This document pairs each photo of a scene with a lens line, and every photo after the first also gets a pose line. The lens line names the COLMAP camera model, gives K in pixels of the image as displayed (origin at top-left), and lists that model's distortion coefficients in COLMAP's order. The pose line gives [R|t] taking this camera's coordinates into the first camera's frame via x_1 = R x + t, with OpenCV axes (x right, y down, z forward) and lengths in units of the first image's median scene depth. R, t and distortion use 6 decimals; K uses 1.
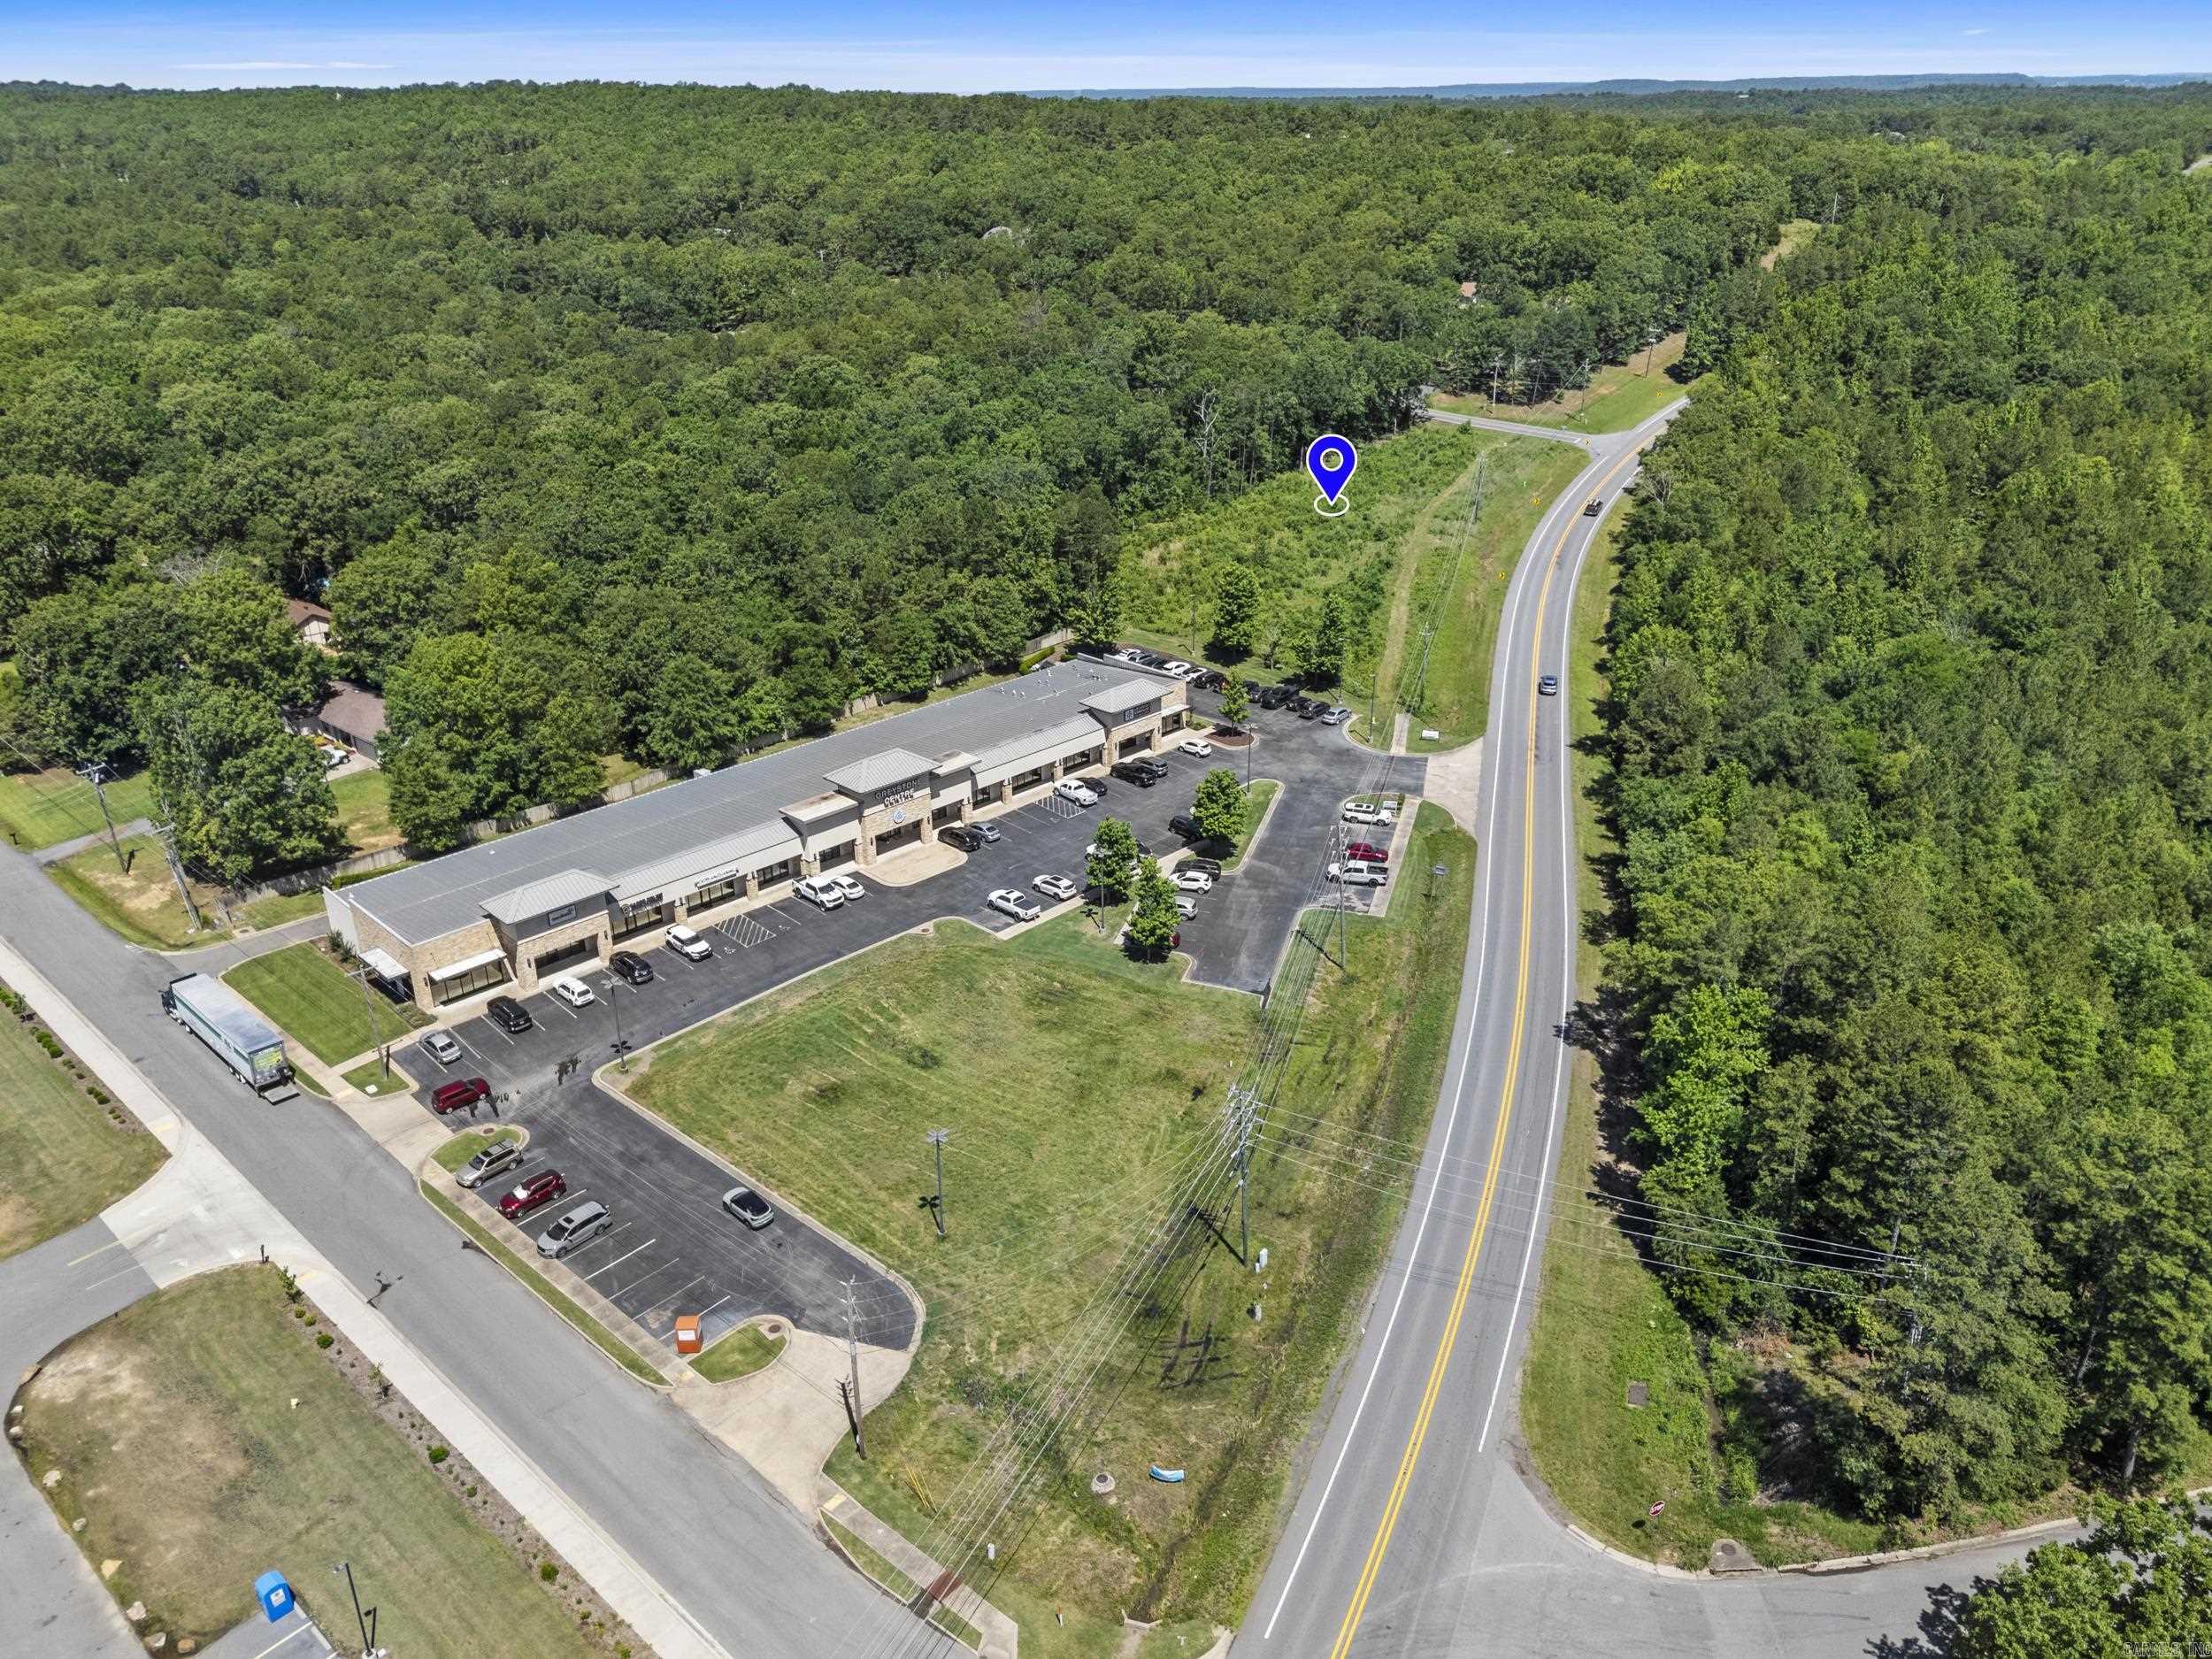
lens RADIAL K [[1637.5, 0, 1106.0], [0, 1637.5, 829.5], [0, 0, 1]] dist [0.055716, -0.000706]
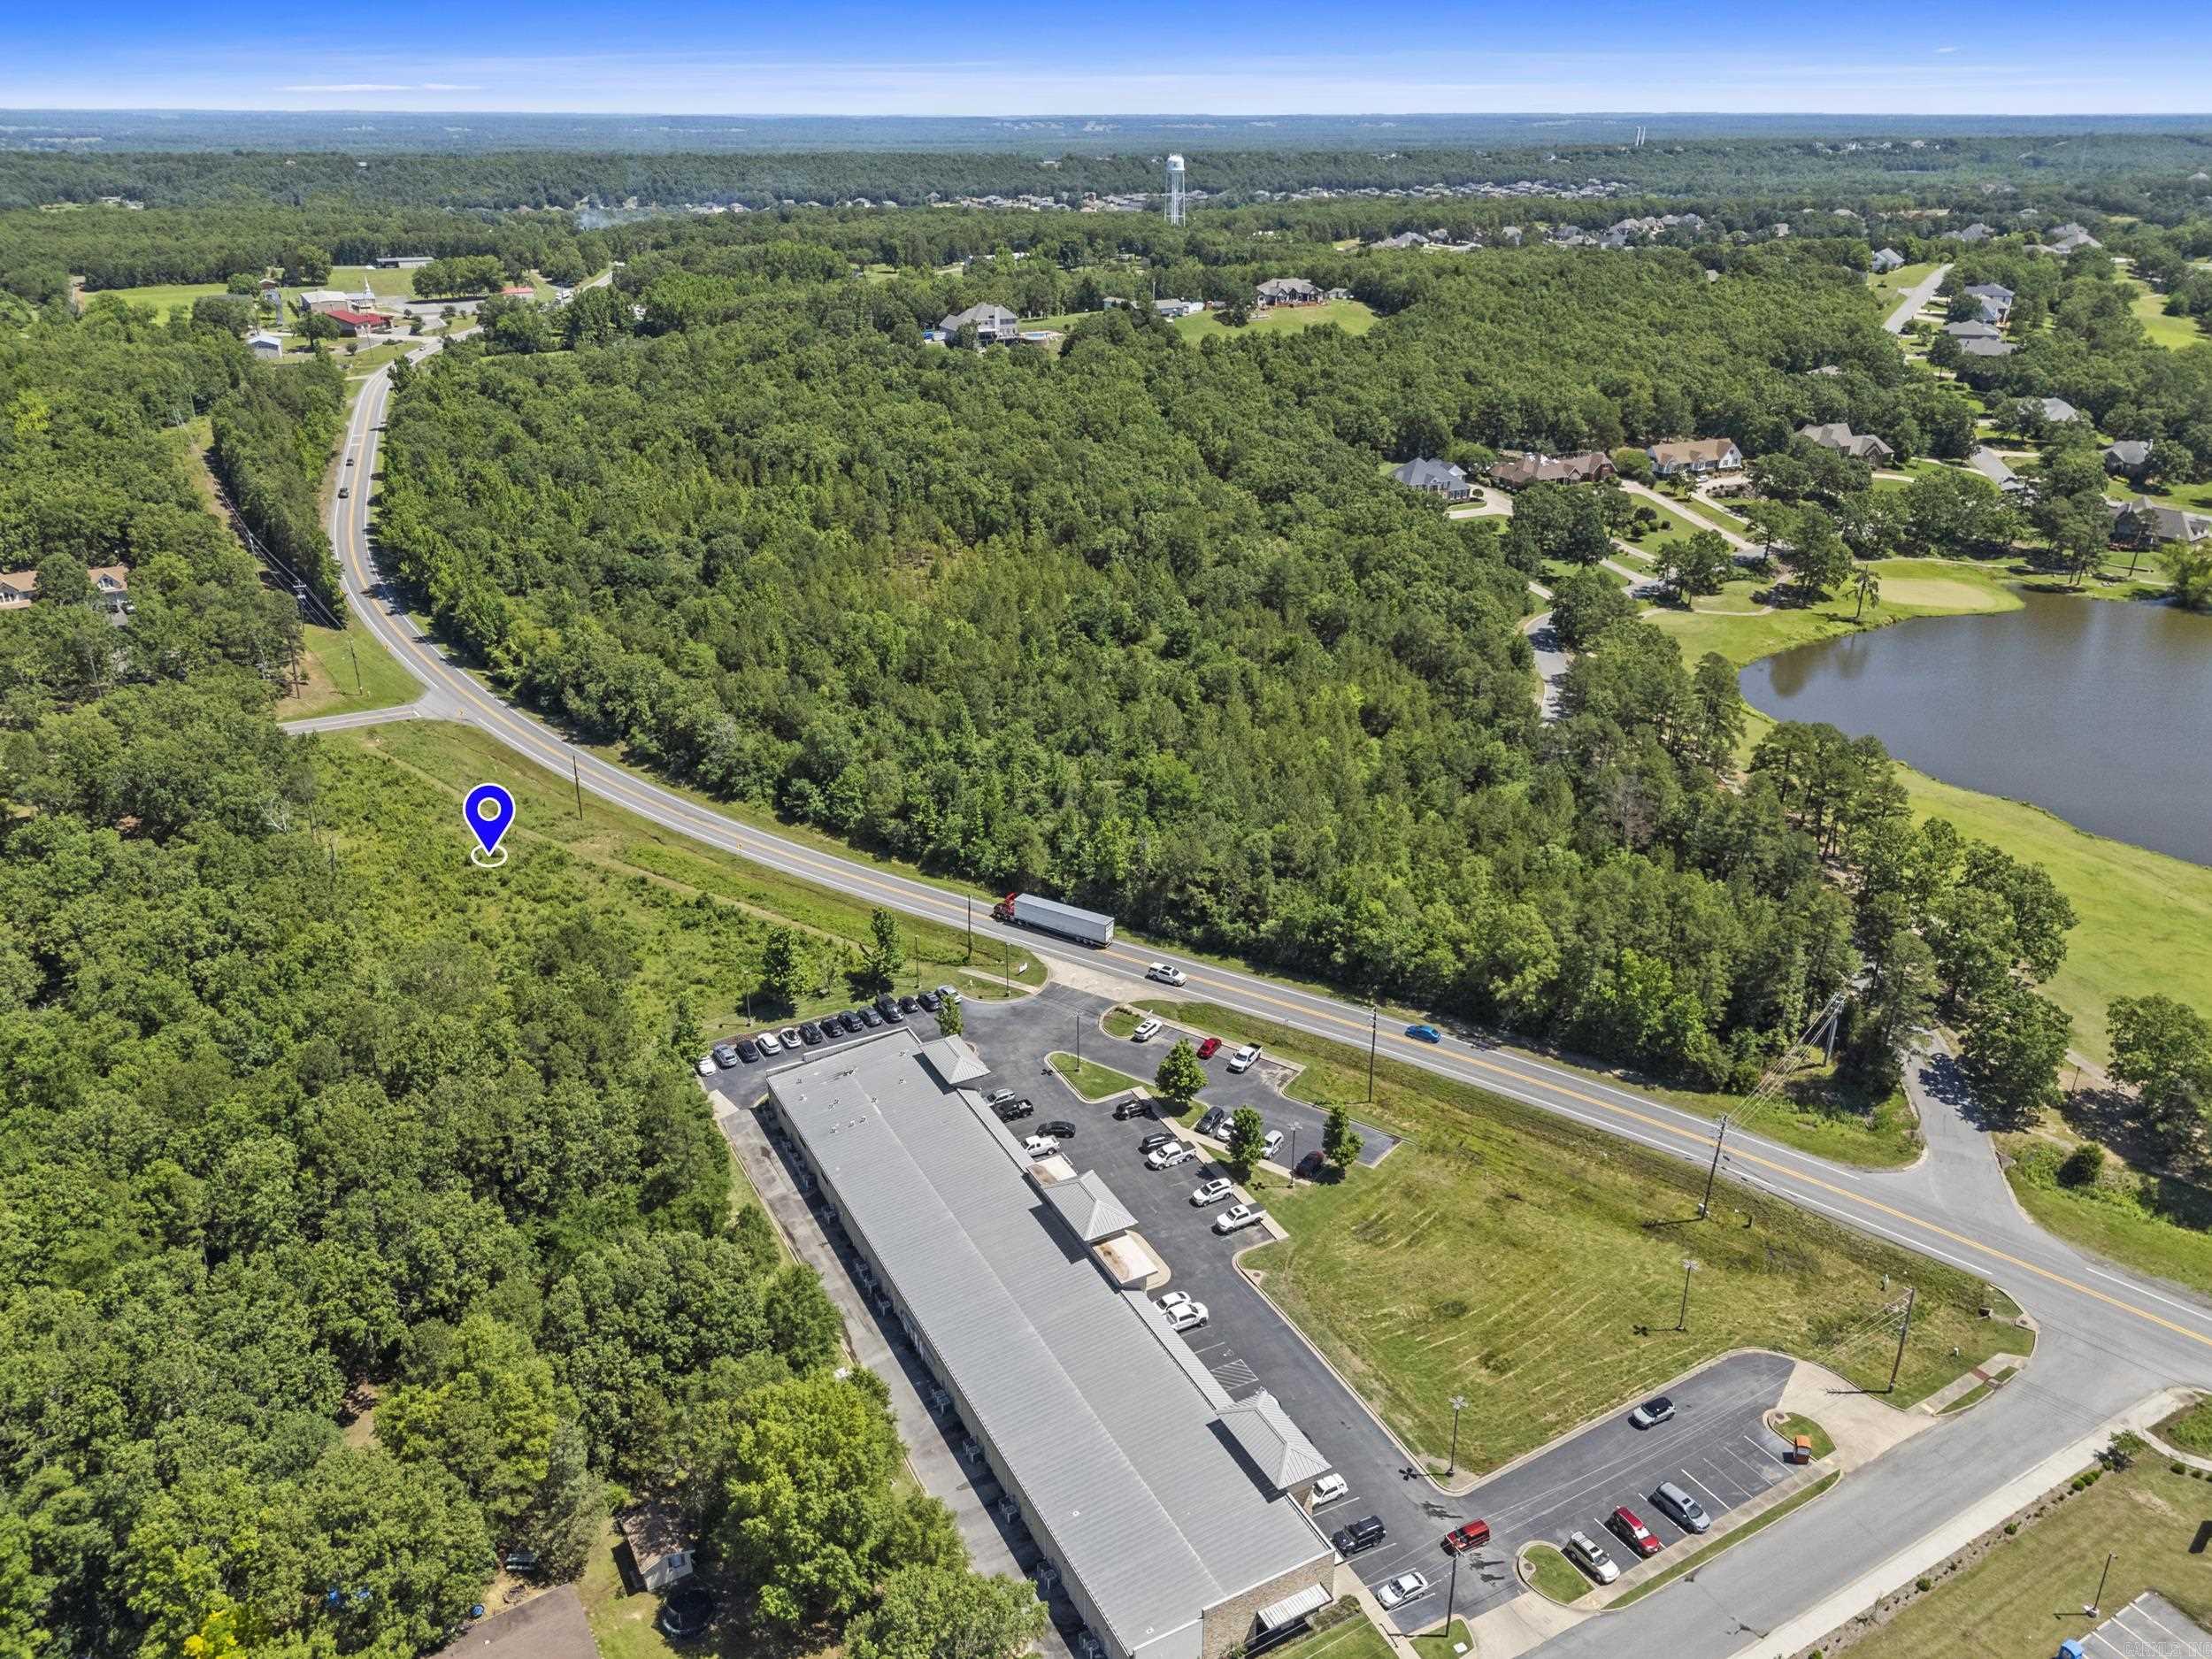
lens RADIAL K [[1640.6, 0, 1106.0], [0, 1640.6, 829.5], [0, 0, 1]] dist [-0.000562, -0.005561]
pose [[0.294599, -0.369093, 0.881466, -0.568042], [0.395957, 0.886641, 0.238926, -0.288784], [-0.869730, 0.278635, 0.407348, 0.300764]]
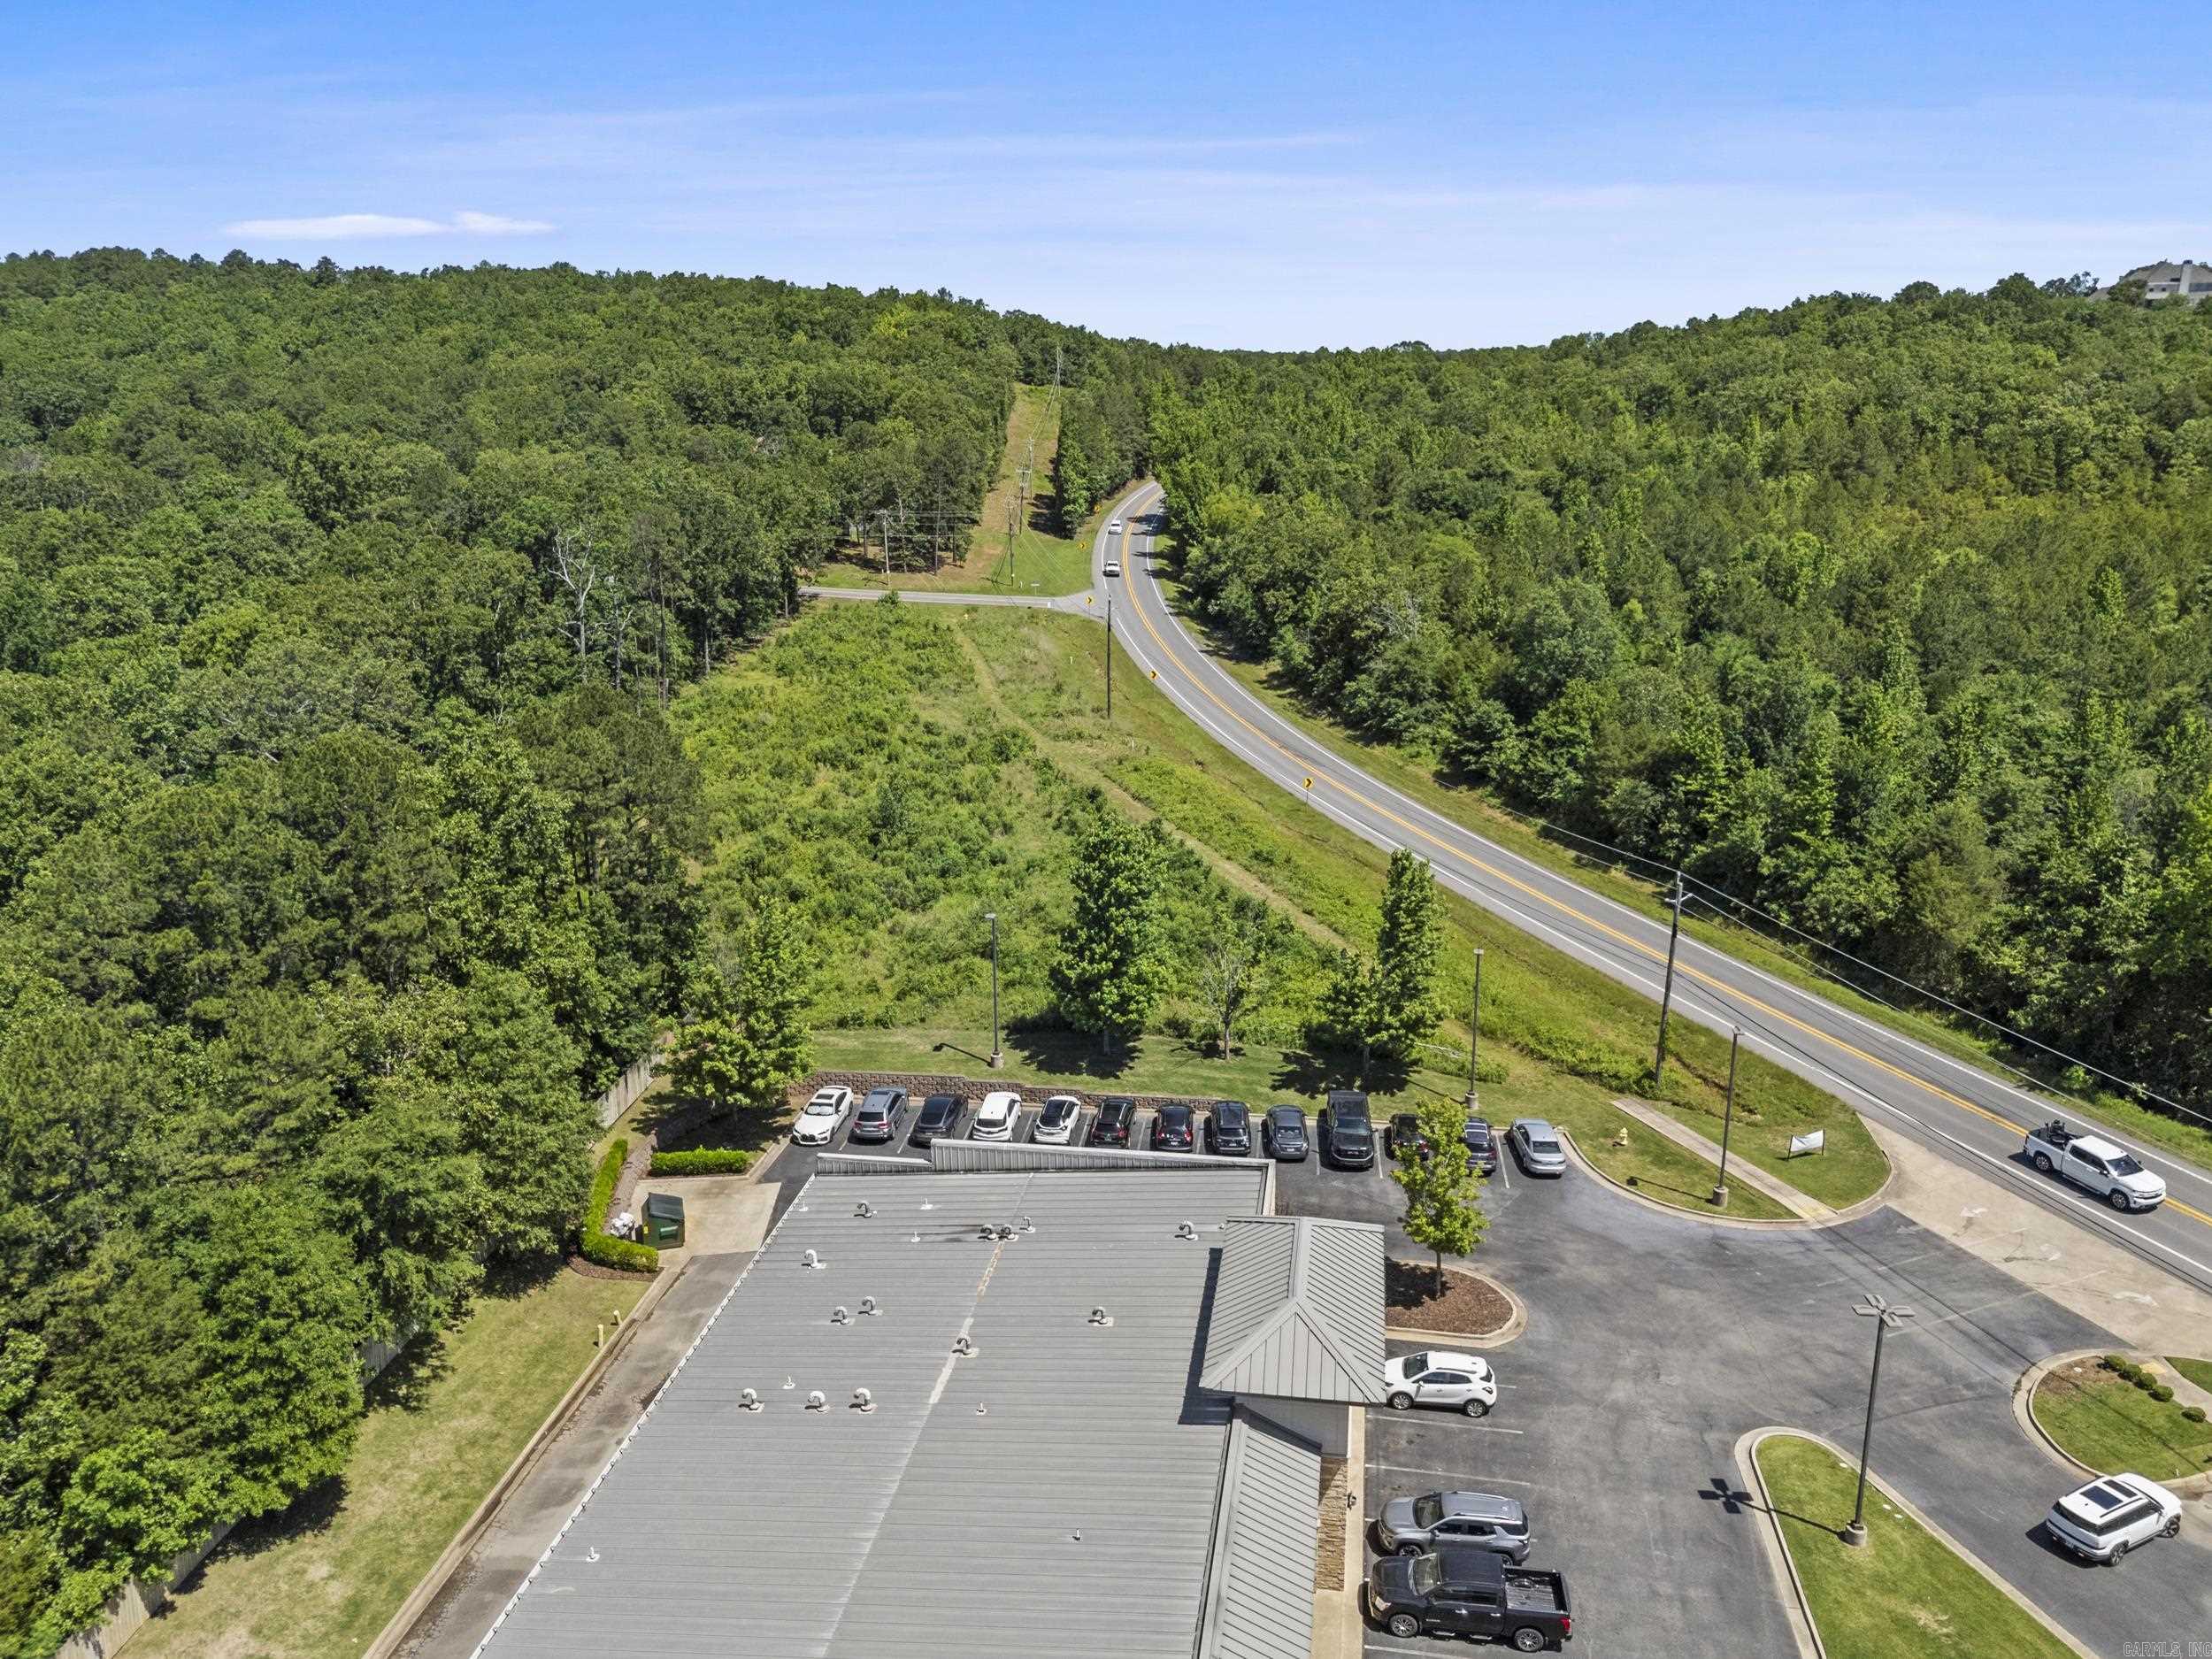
lens RADIAL K [[1637.5, 0, 1106.0], [0, 1637.5, 829.5], [0, 0, 1]] dist [0.055716, -0.000706]
pose [[0.810884, -0.152304, 0.565041, -0.108931], [0.242336, 0.966255, -0.087324, -0.096239], [-0.532673, 0.207739, 0.820429, 0.523977]]
